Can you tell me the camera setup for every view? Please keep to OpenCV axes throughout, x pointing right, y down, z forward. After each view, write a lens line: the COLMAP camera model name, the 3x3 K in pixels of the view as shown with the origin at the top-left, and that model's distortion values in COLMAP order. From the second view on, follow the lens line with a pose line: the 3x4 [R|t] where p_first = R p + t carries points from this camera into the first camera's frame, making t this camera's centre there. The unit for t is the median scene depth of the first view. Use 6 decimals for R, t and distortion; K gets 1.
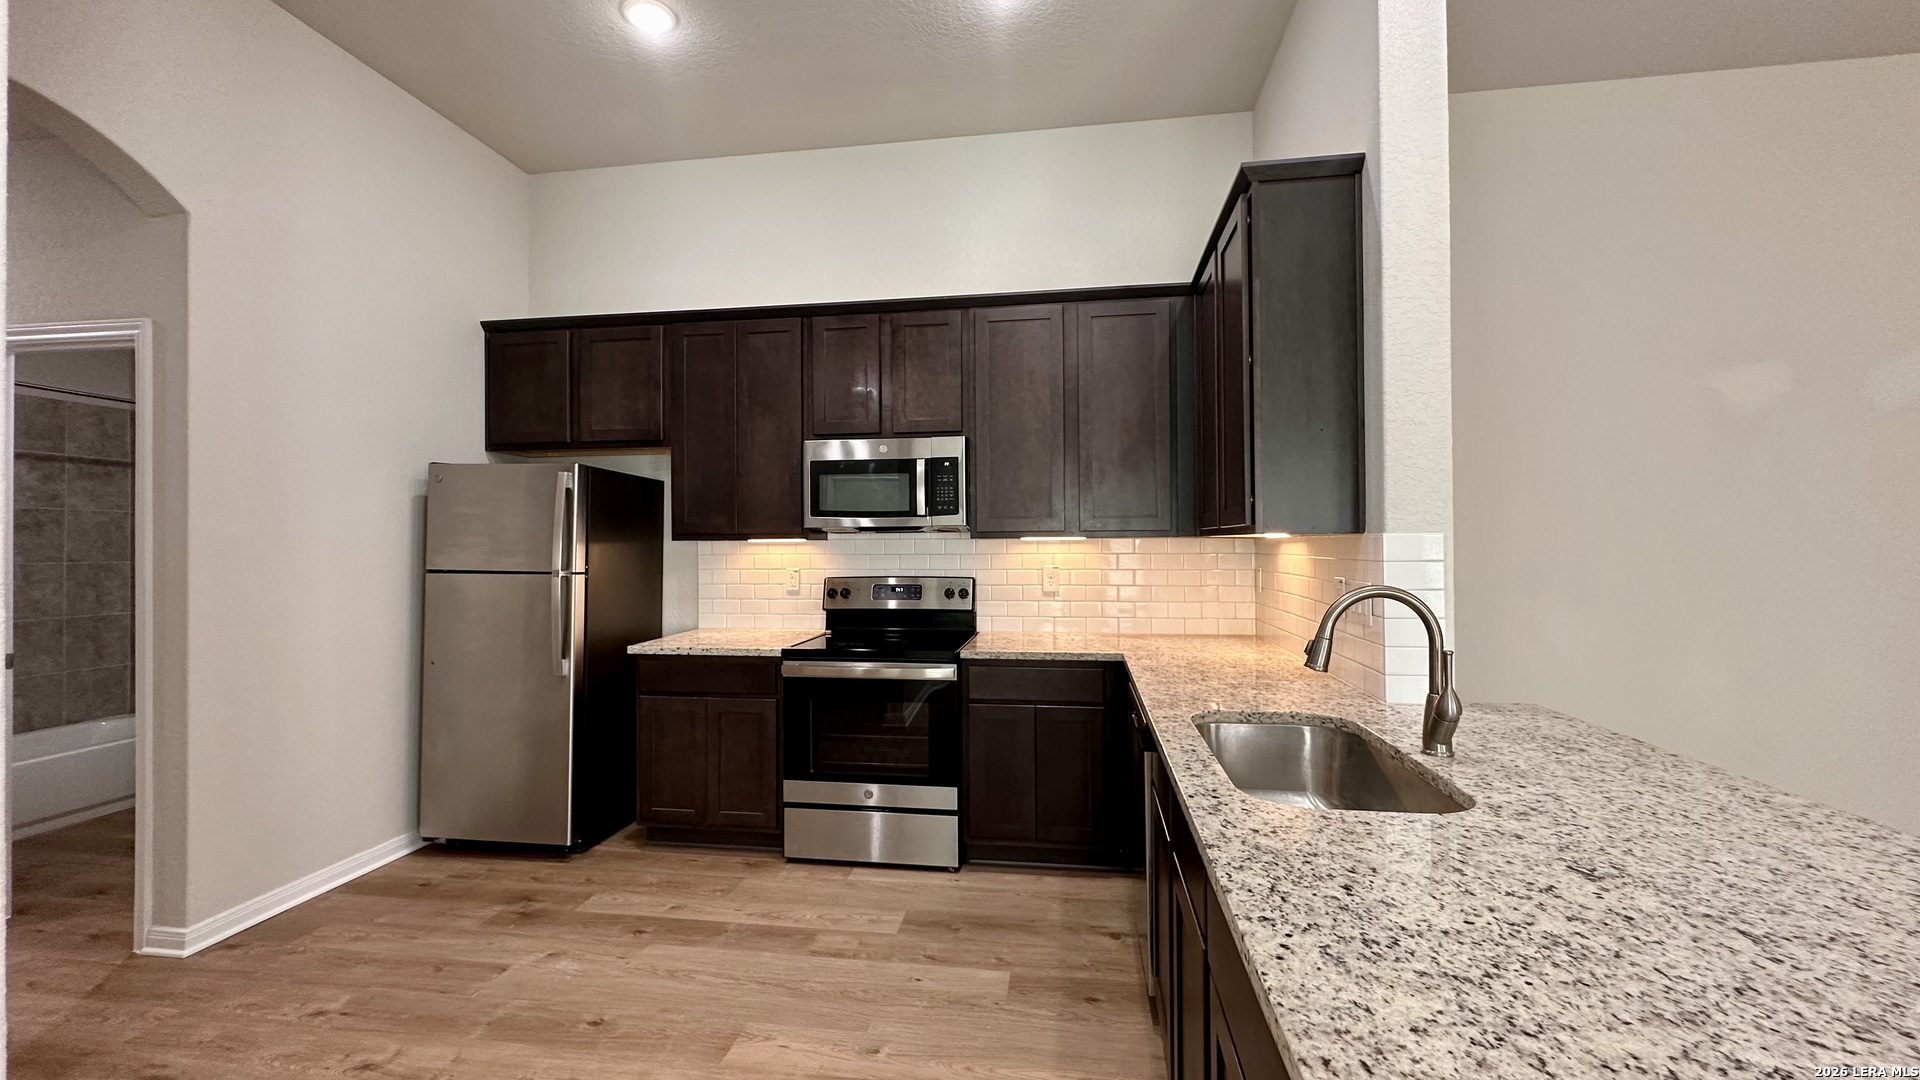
lens RADIAL K [[767.5, 0, 960.1], [0, 767.5, 537.8], [0, 0, 1]] dist [-0.002529, 0.000408]
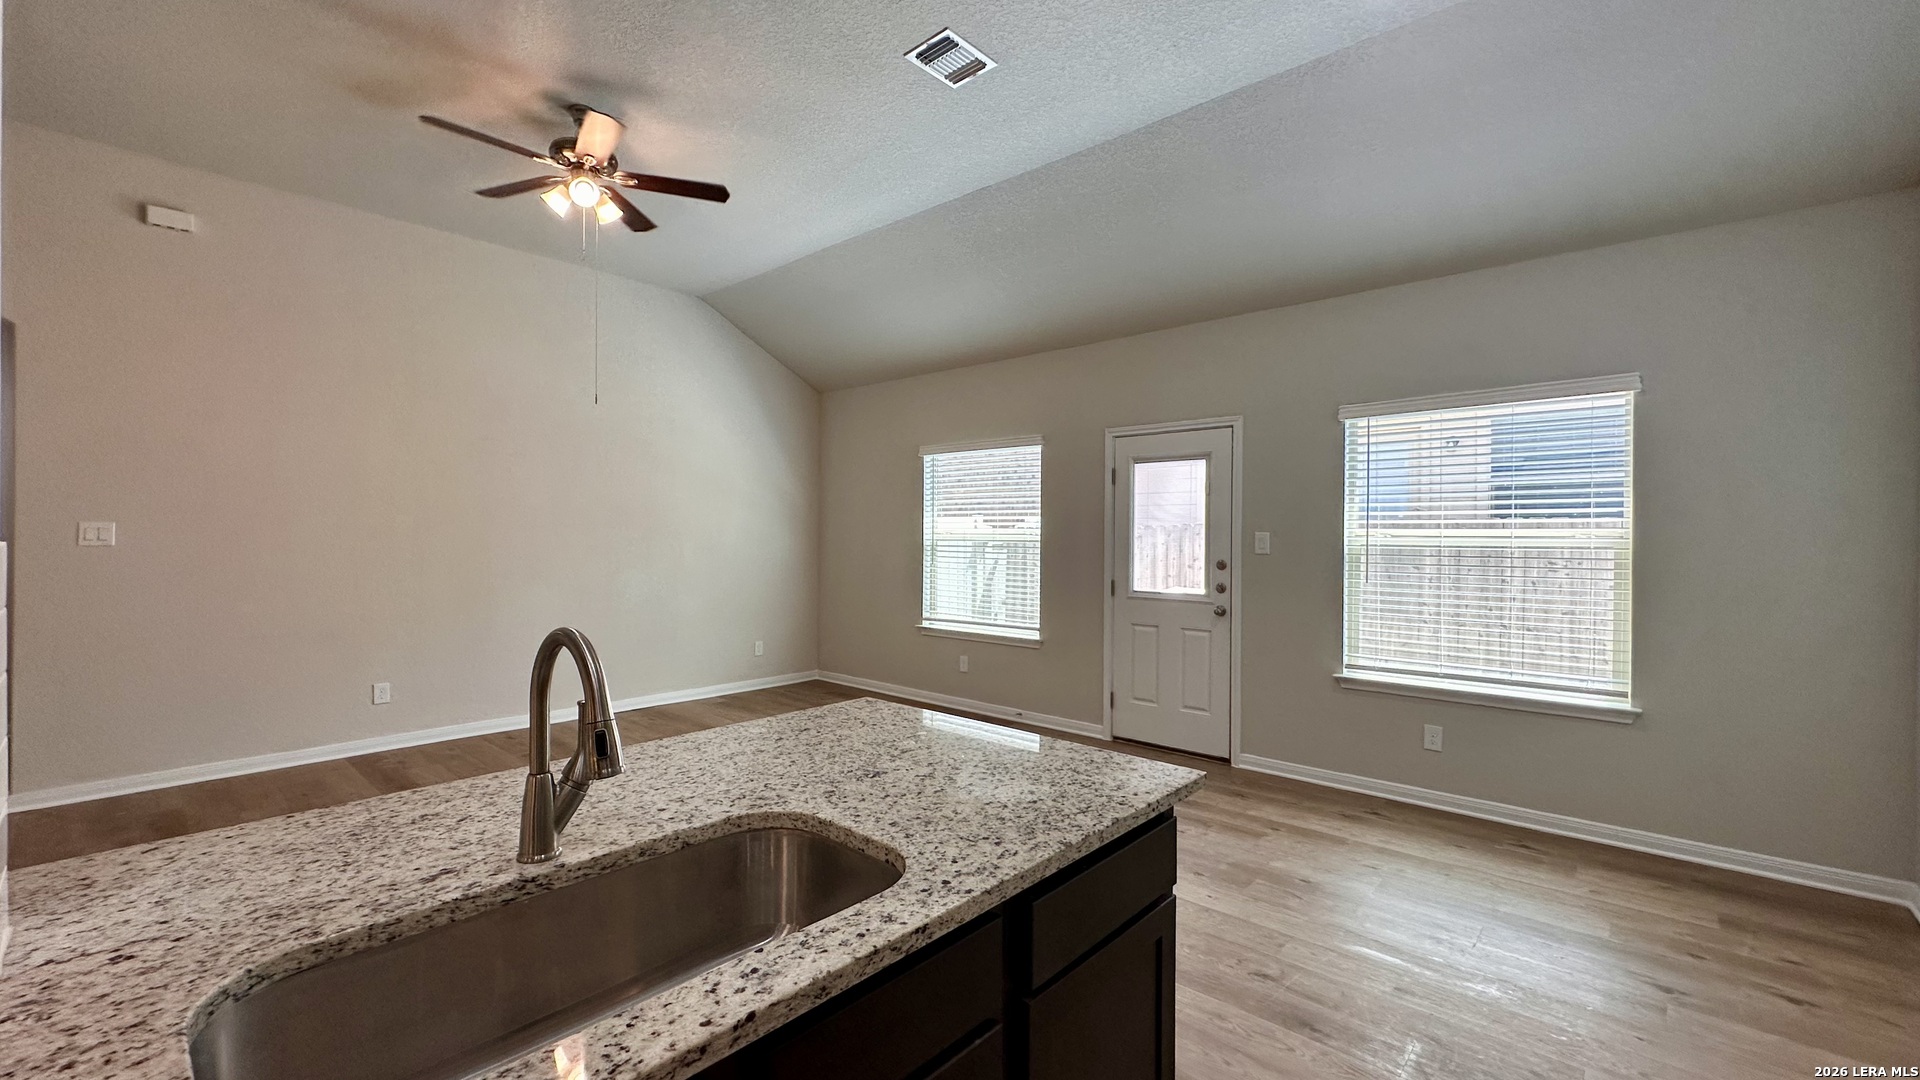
lens RADIAL K [[767.5, 0, 960.1], [0, 767.5, 537.8], [0, 0, 1]] dist [-0.002529, 0.000408]
pose [[-0.835862, -0.001584, 0.548938, -0.055777], [-0.007053, 0.999944, -0.007854, -0.006804], [-0.548895, -0.010436, -0.835826, 0.792965]]
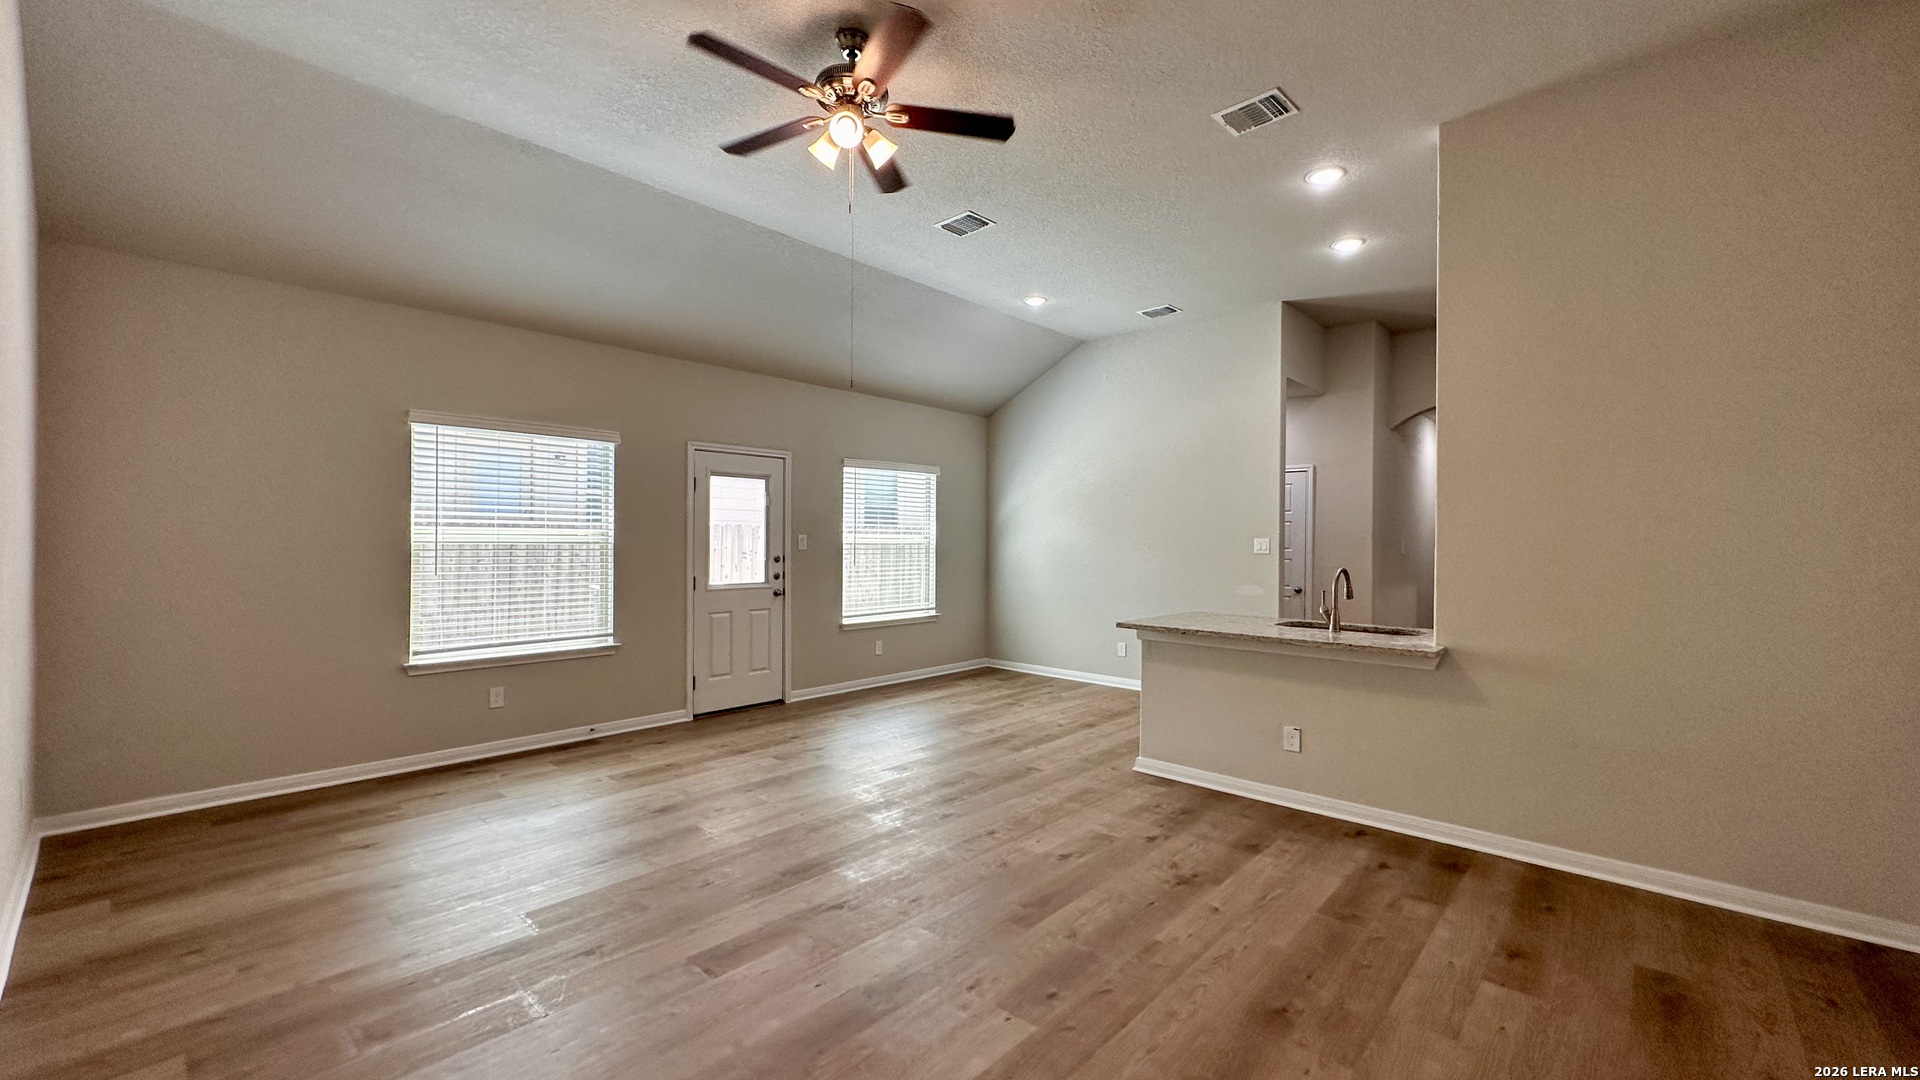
lens RADIAL K [[767.5, 0, 960.1], [0, 767.5, 537.8], [0, 0, 1]] dist [-0.002529, 0.000408]
pose [[-0.554357, -0.001392, -0.832278, 2.016086], [0.000788, 0.999997, -0.002198, -0.022231], [0.832279, -0.001874, -0.554354, 0.795259]]
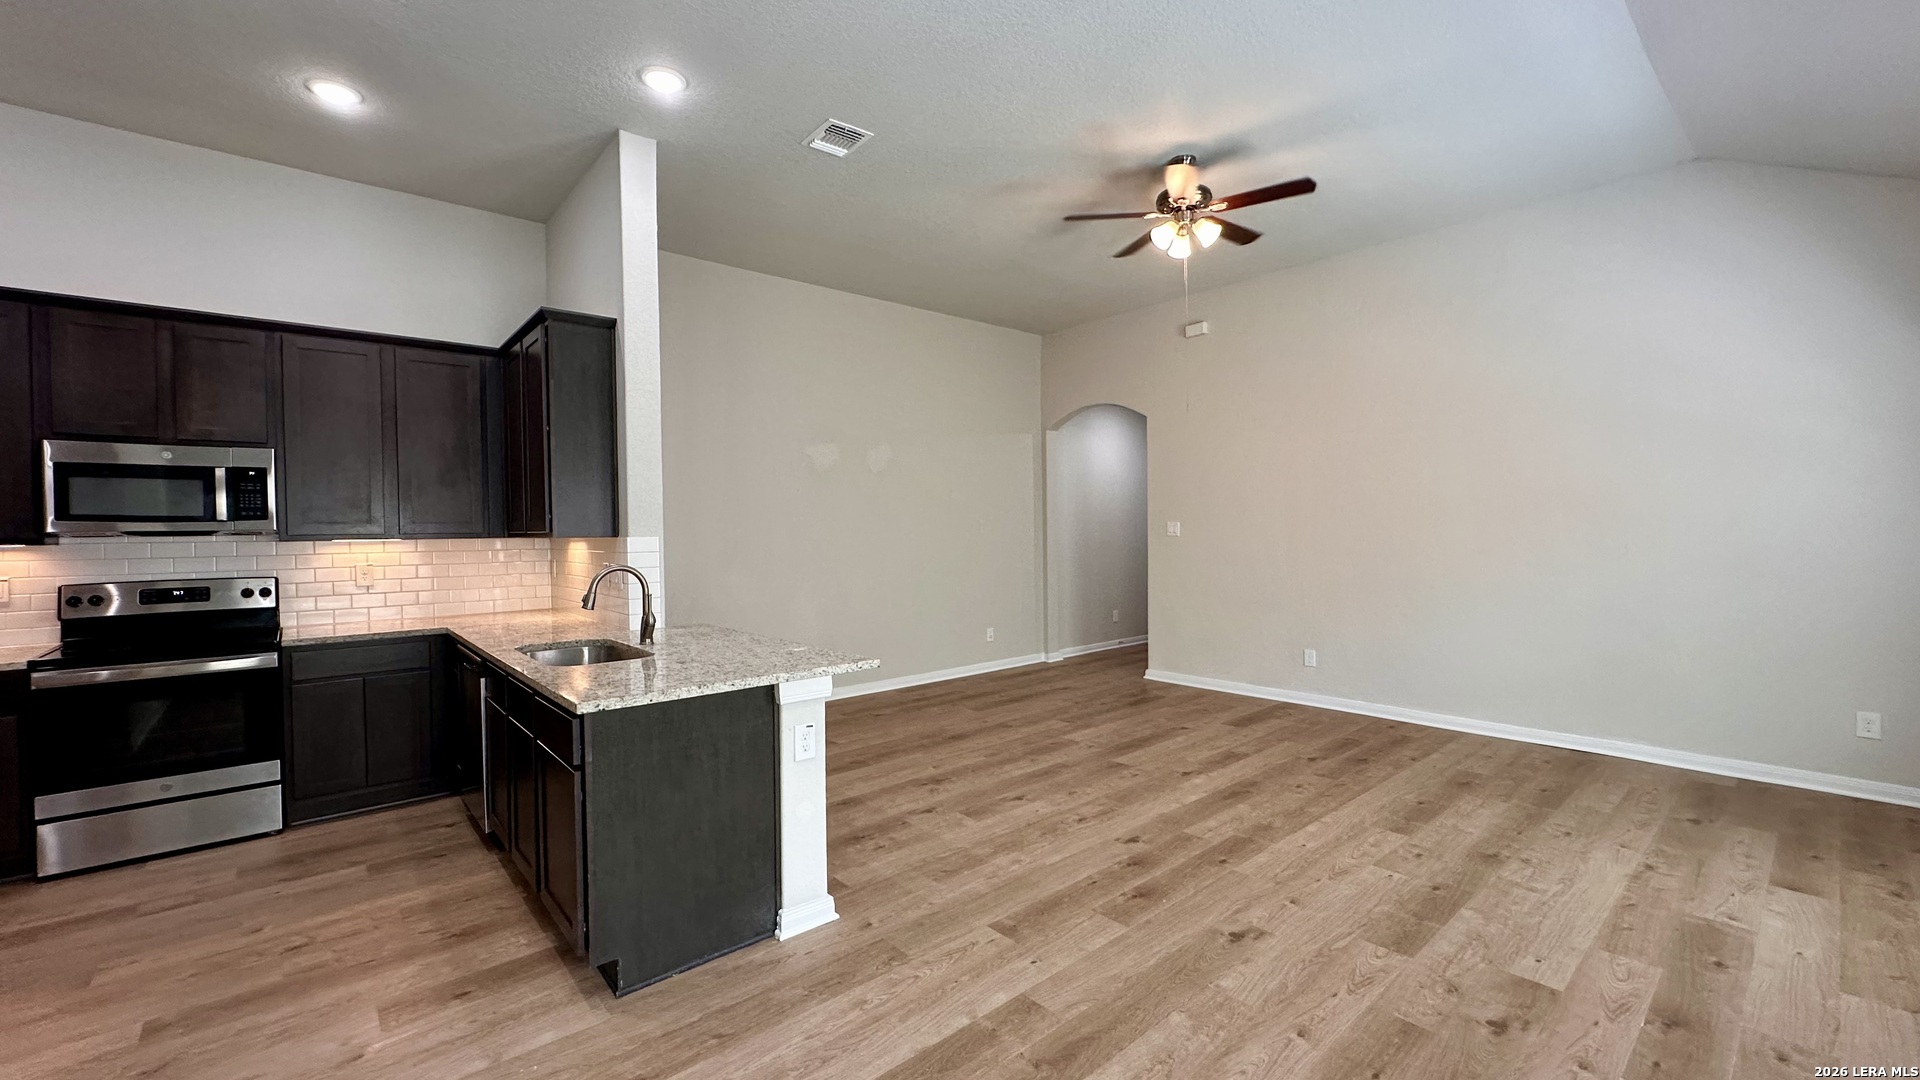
lens RADIAL K [[767.5, 0, 960.1], [0, 767.5, 537.8], [0, 0, 1]] dist [-0.002529, 0.000408]
pose [[0.648710, -0.011996, 0.760941, -0.238857], [0.002812, 0.999907, 0.013366, -0.020358], [-0.761030, -0.006530, 0.648683, -0.580769]]
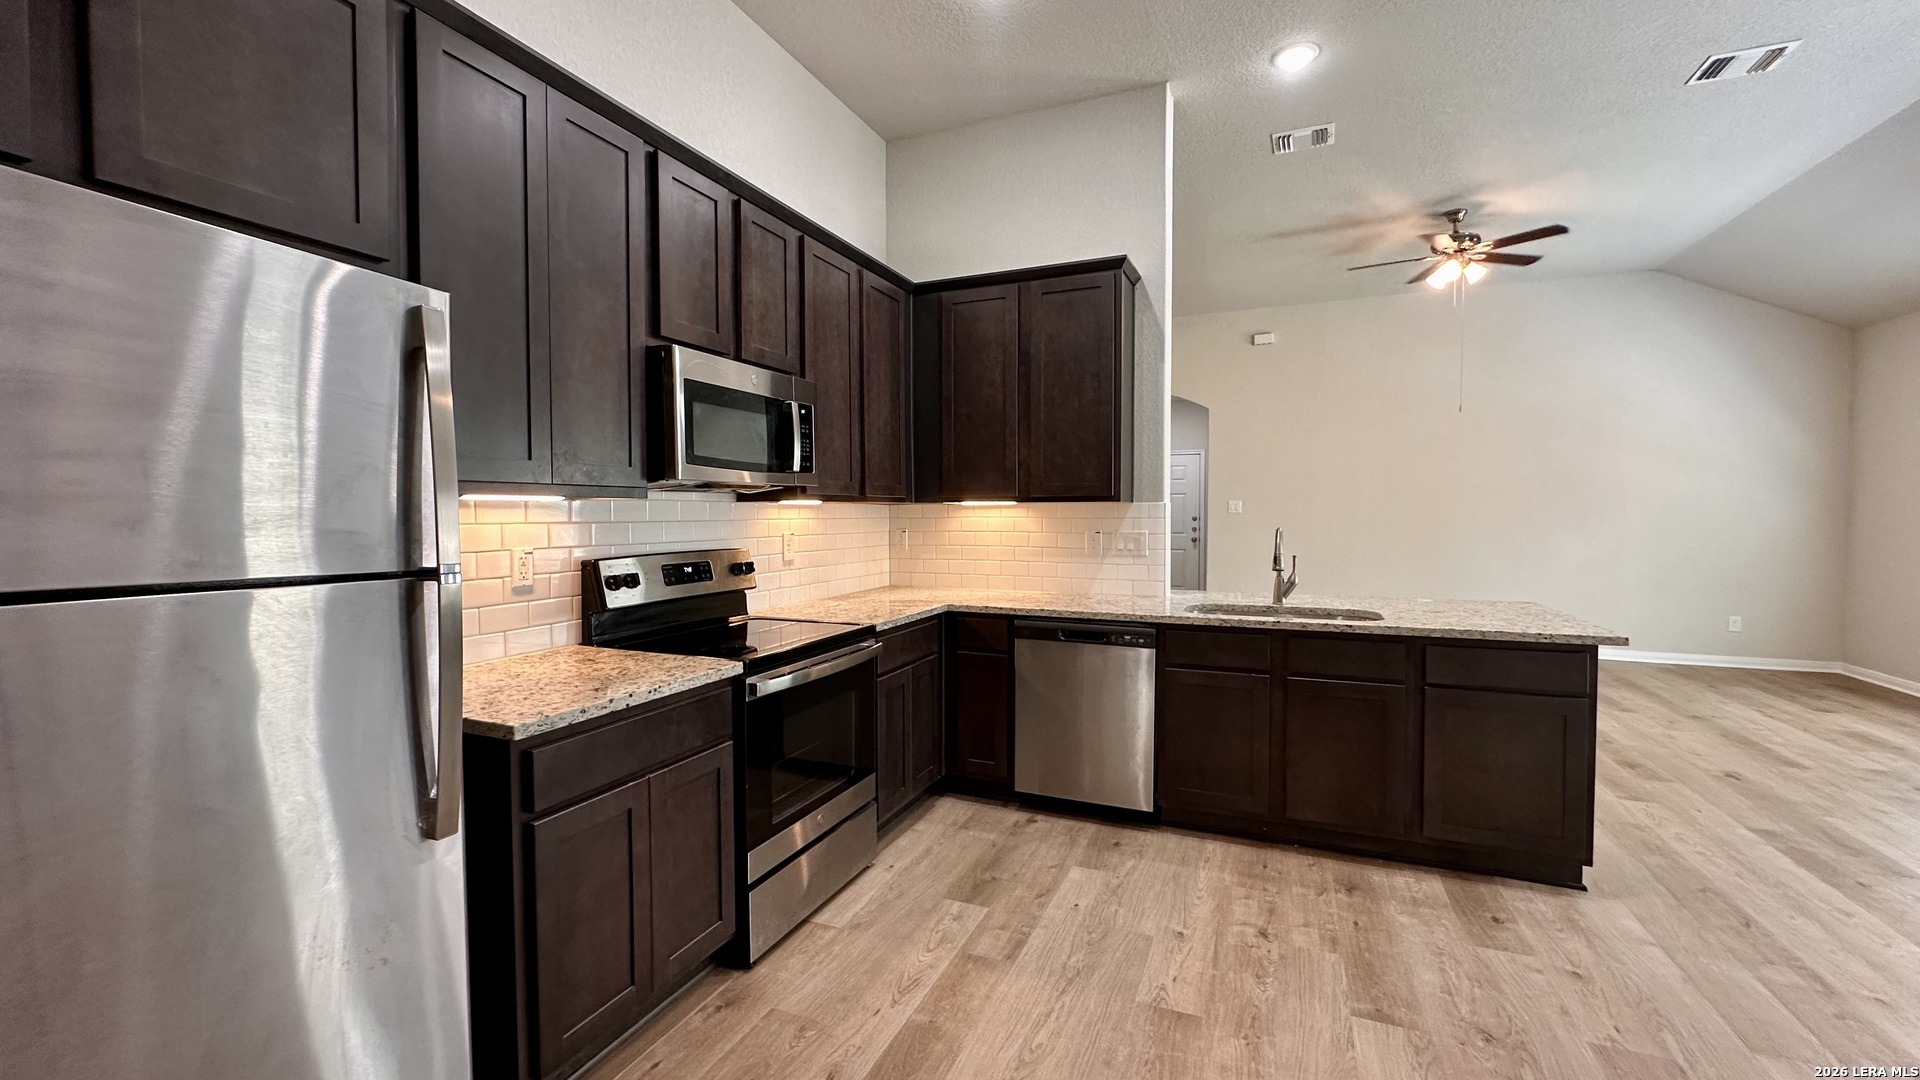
lens RADIAL K [[767.5, 0, 960.1], [0, 767.5, 537.8], [0, 0, 1]] dist [-0.002529, 0.000408]
pose [[0.249526, -0.029759, 0.967911, -0.973457], [-0.006592, 0.999452, 0.032428, 0.016060], [-0.968346, -0.014472, 0.249193, 0.766161]]
